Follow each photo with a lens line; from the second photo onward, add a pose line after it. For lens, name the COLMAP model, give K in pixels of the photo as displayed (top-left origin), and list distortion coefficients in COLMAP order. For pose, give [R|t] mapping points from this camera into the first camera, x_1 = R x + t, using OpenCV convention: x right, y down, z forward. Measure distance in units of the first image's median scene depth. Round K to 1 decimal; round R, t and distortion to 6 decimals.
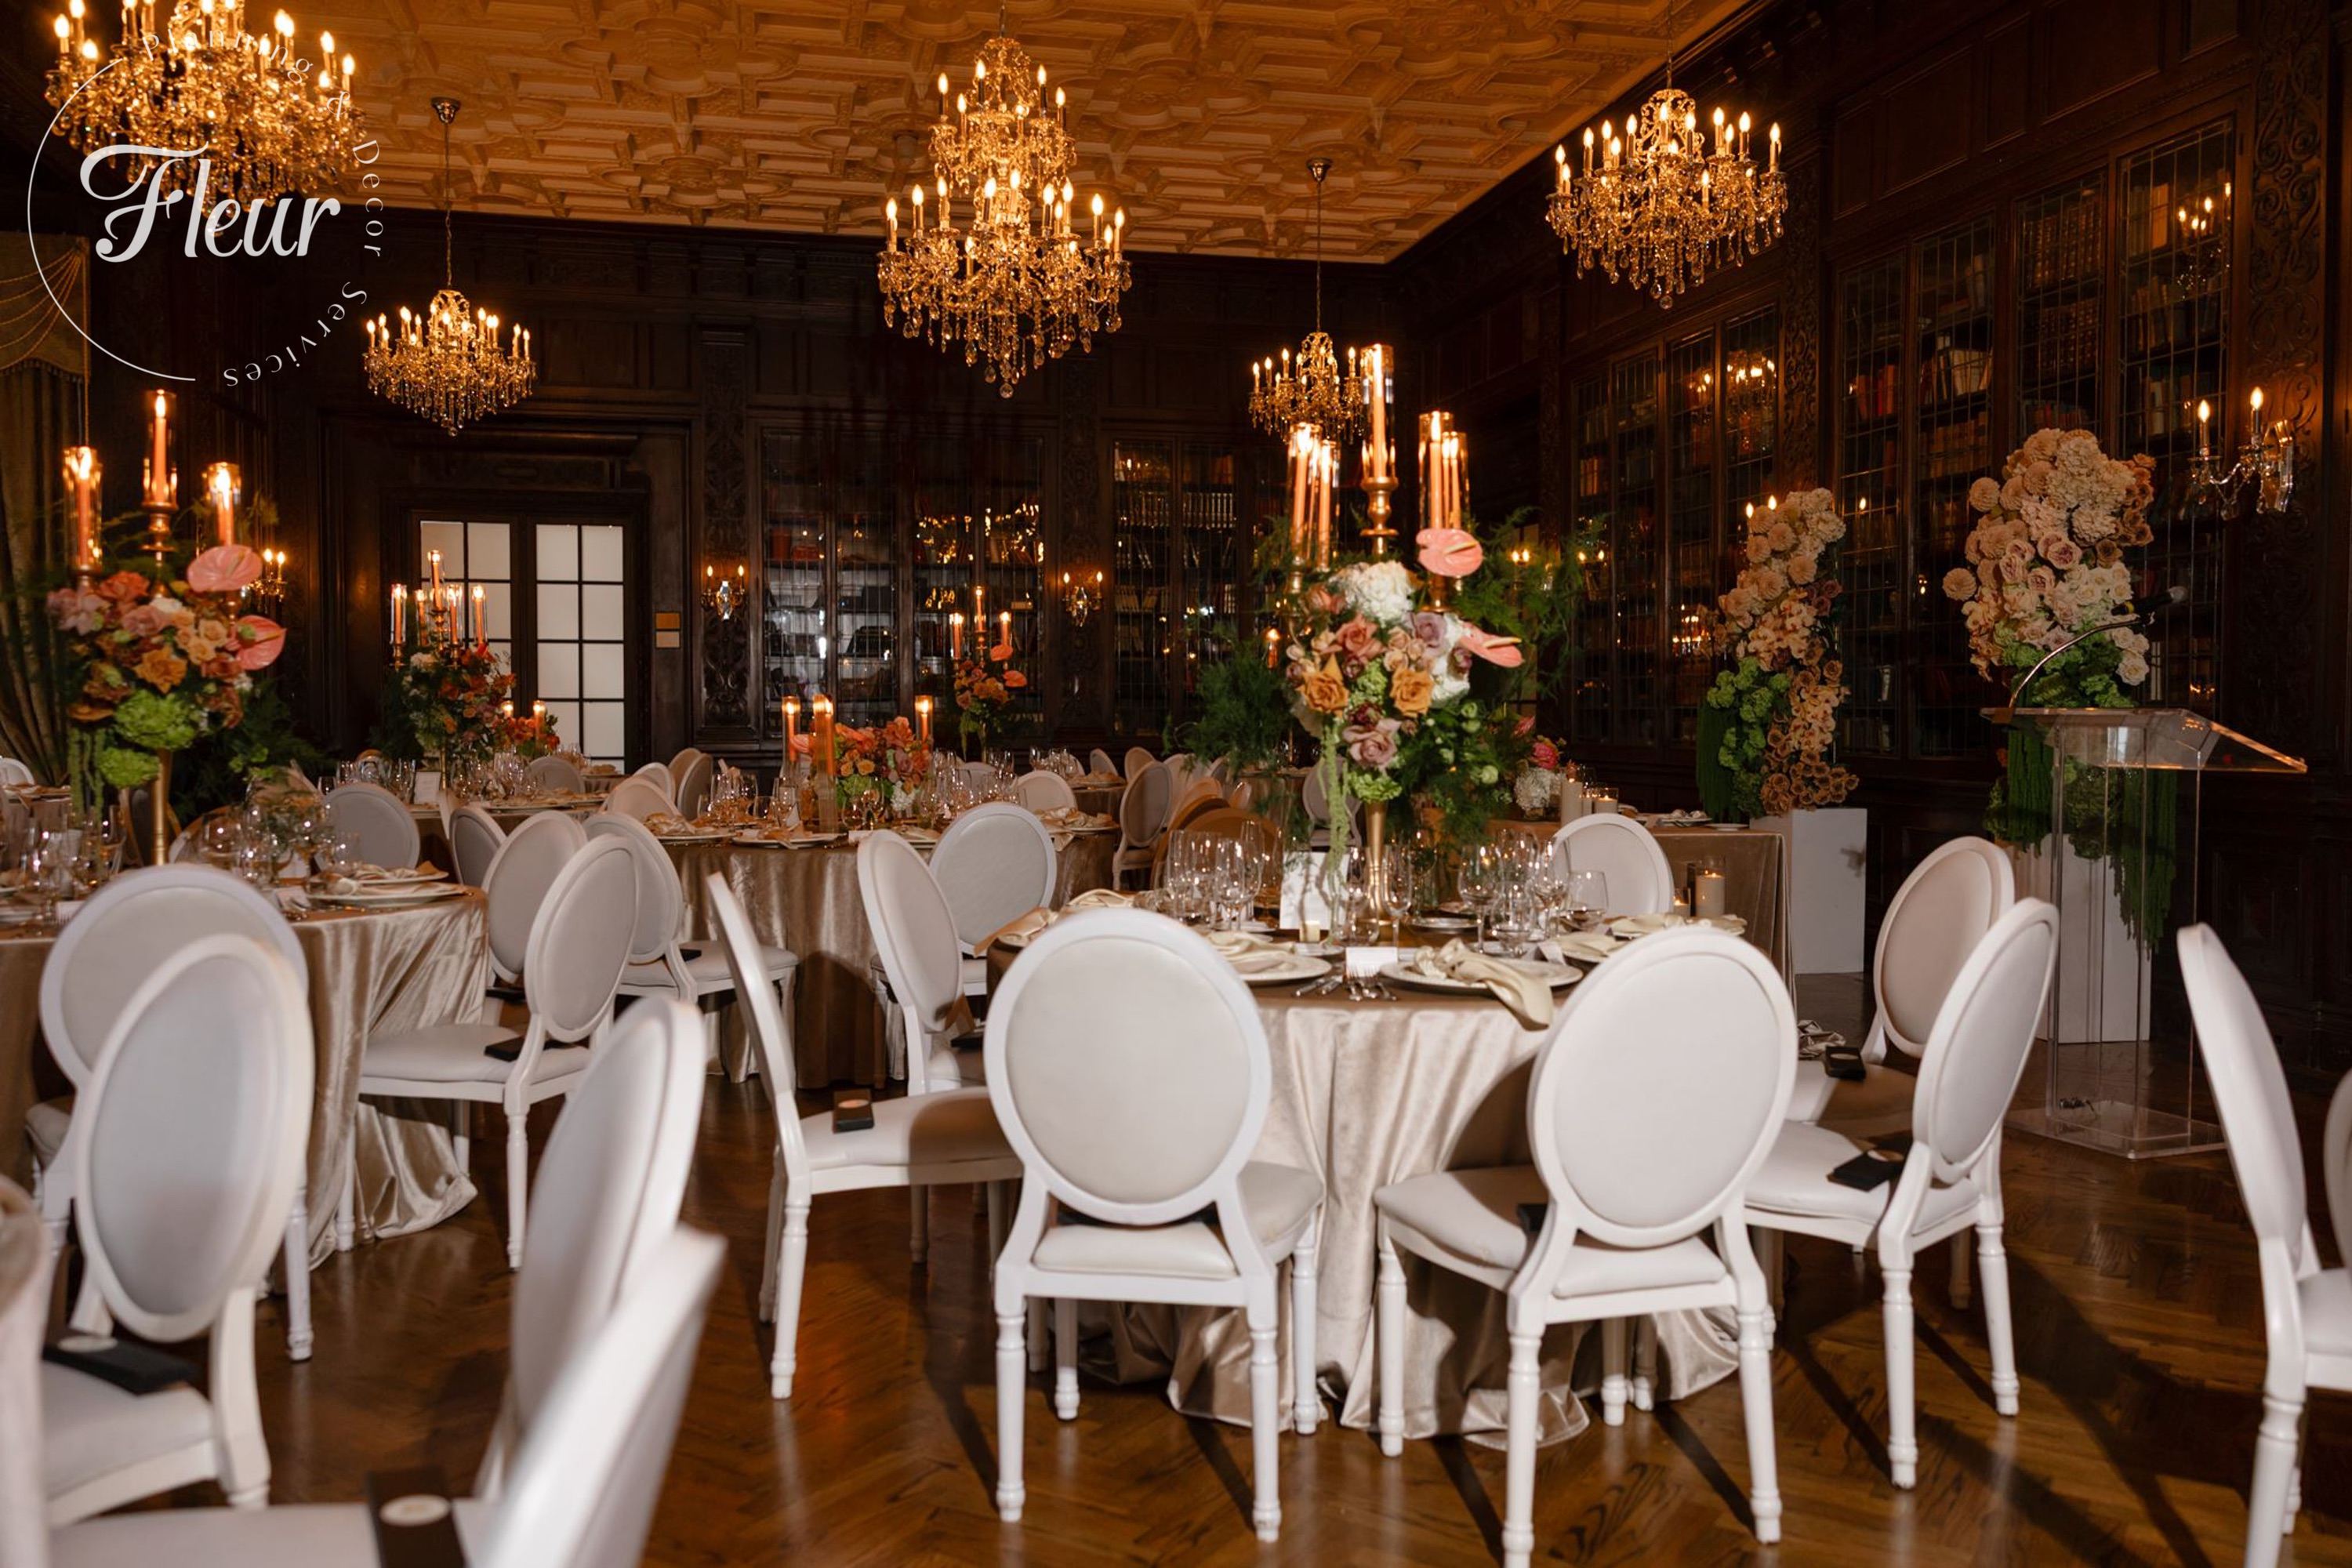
lens RADIAL K [[1857.9, 0, 1180.2], [0, 1857.9, 776.3], [0, 0, 1]] dist [0.011337, 0.001758]
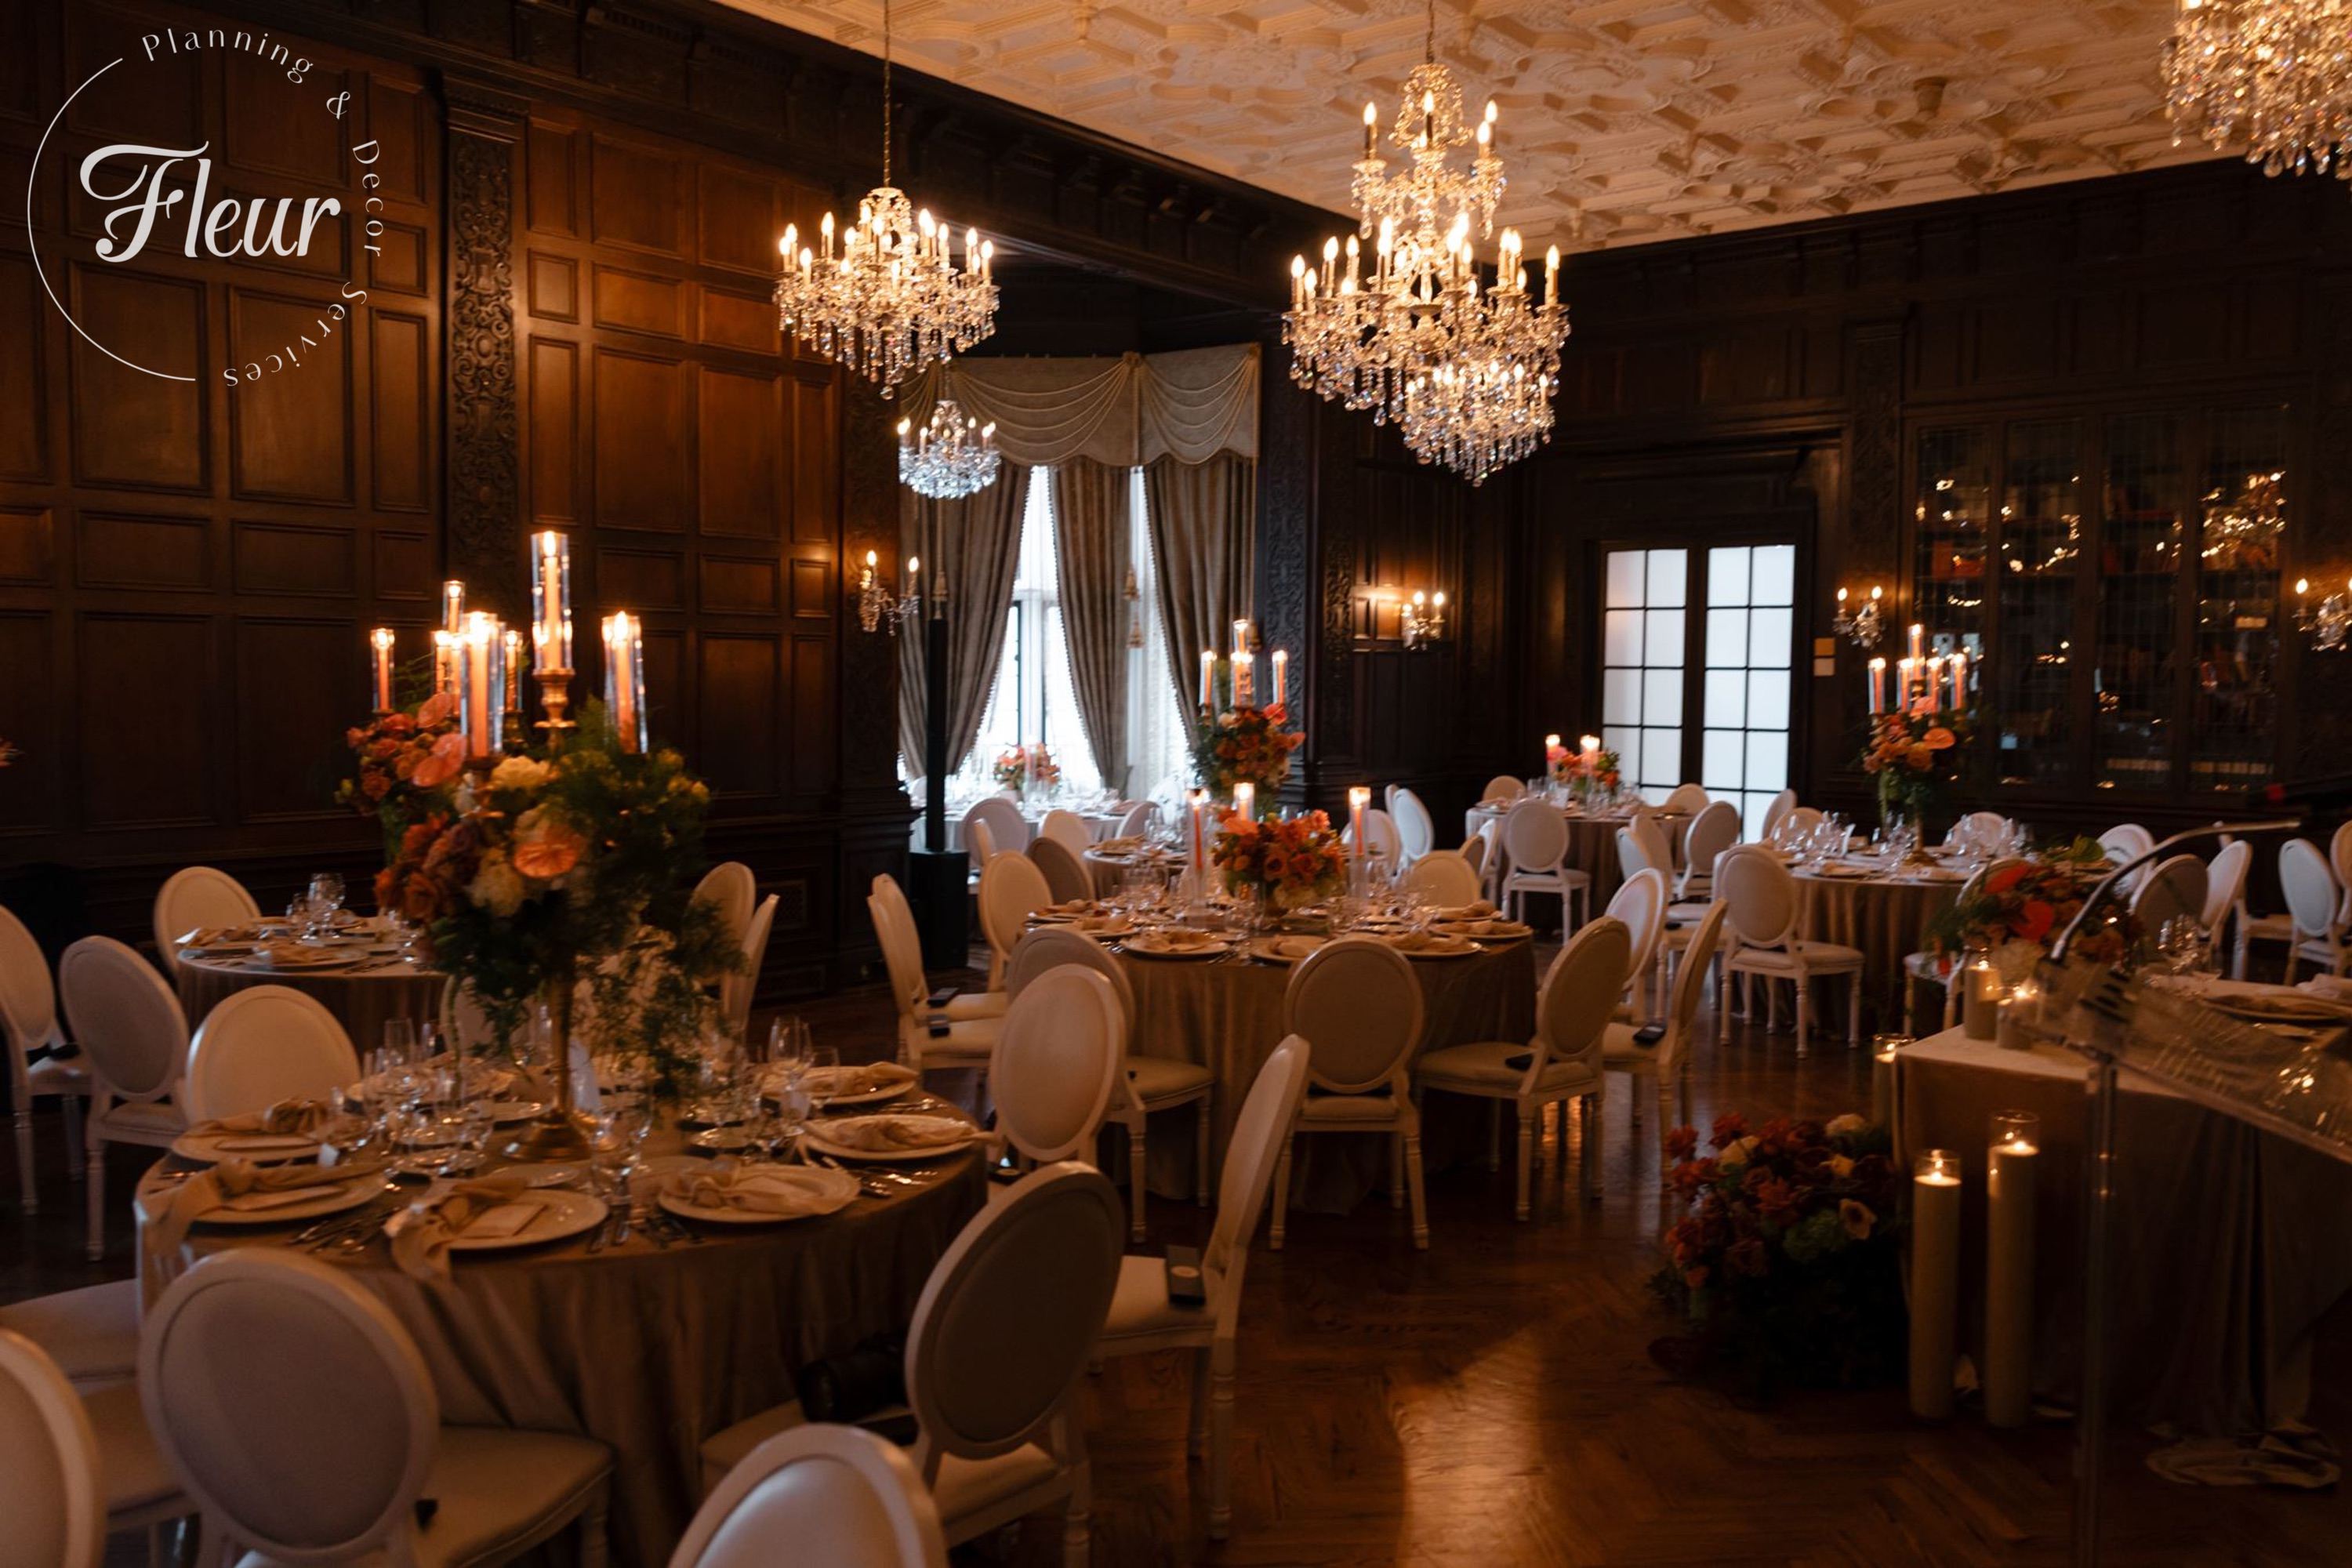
lens RADIAL K [[1917.9, 0, 1175.4], [0, 1917.9, 773.9], [0, 0, 1]] dist [0.032301, 0.000571]
pose [[0.620553, 0.047036, -0.782753, 0.357077], [-0.038228, 0.998827, 0.029714, -0.047844], [0.783232, 0.011484, 0.621623, 0.202082]]
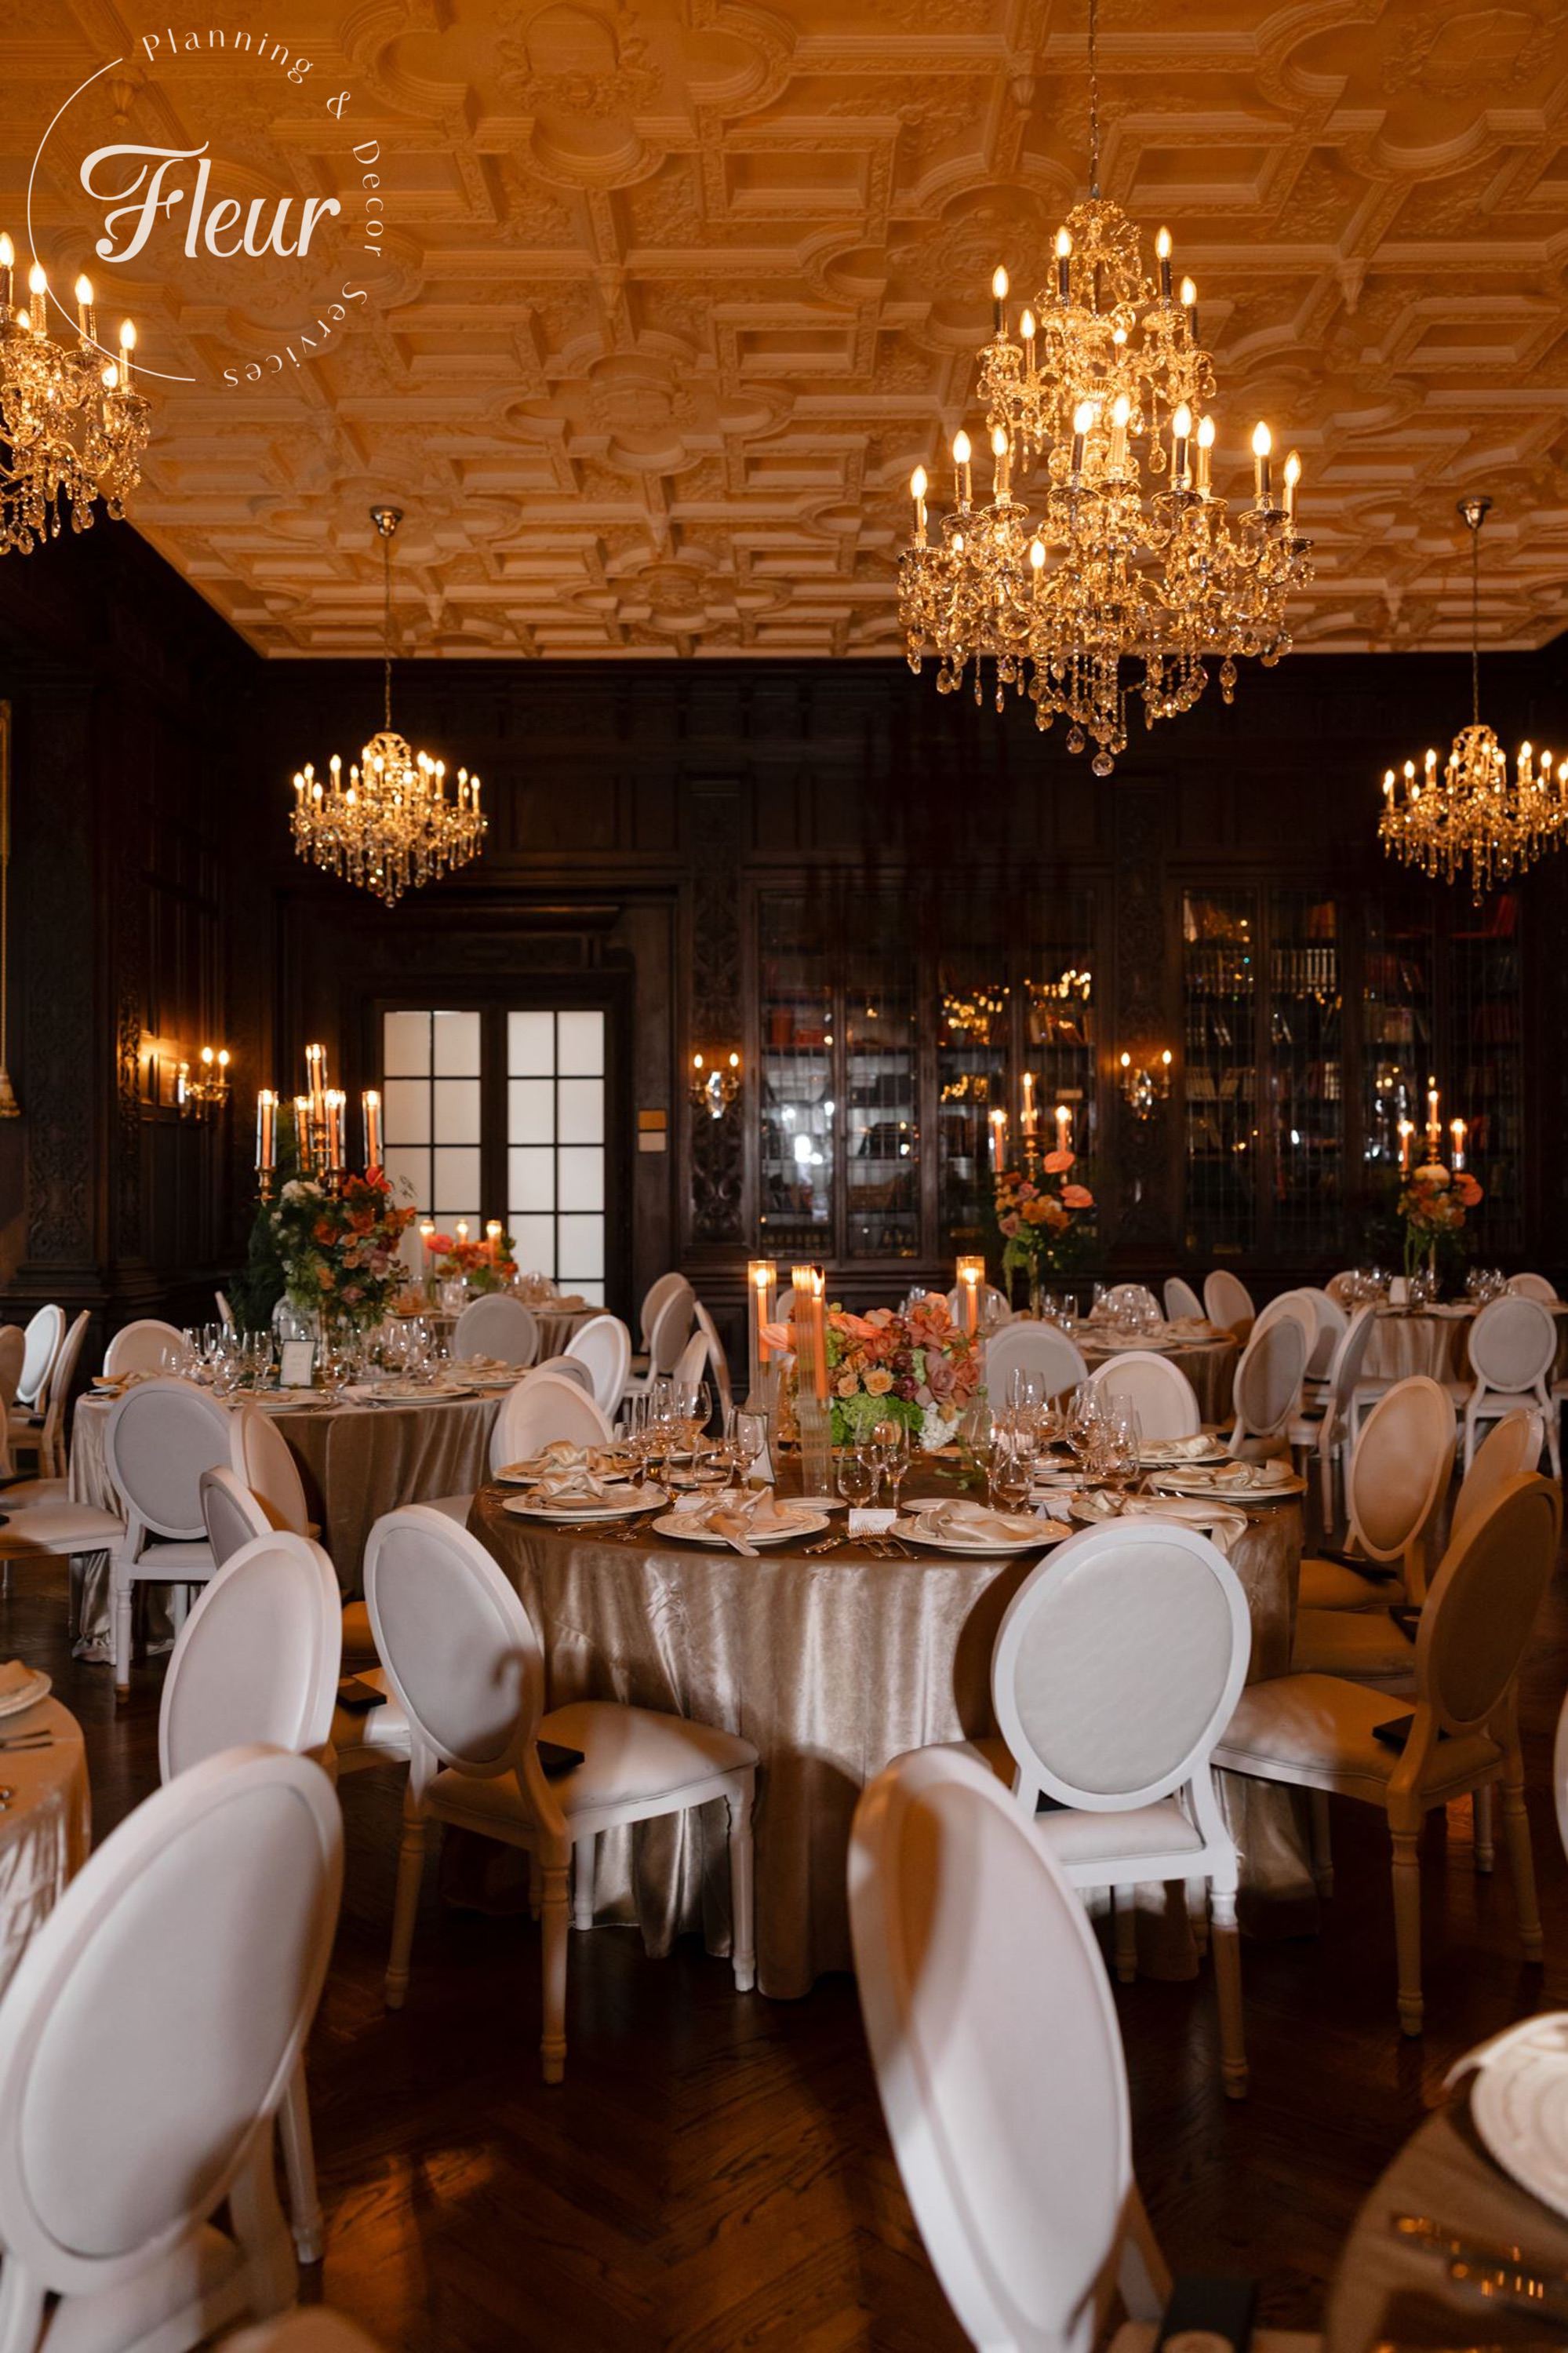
lens RADIAL K [[1858.5, 0, 778.5], [0, 1858.5, 1171.8], [0, 0, 1]] dist [0.011337, 0.001758]
pose [[0.975199, -0.008689, -0.221159, -0.039271], [-0.001482, 0.998950, -0.045786, -0.027072], [0.221324, 0.044978, 0.974162, 0.236228]]
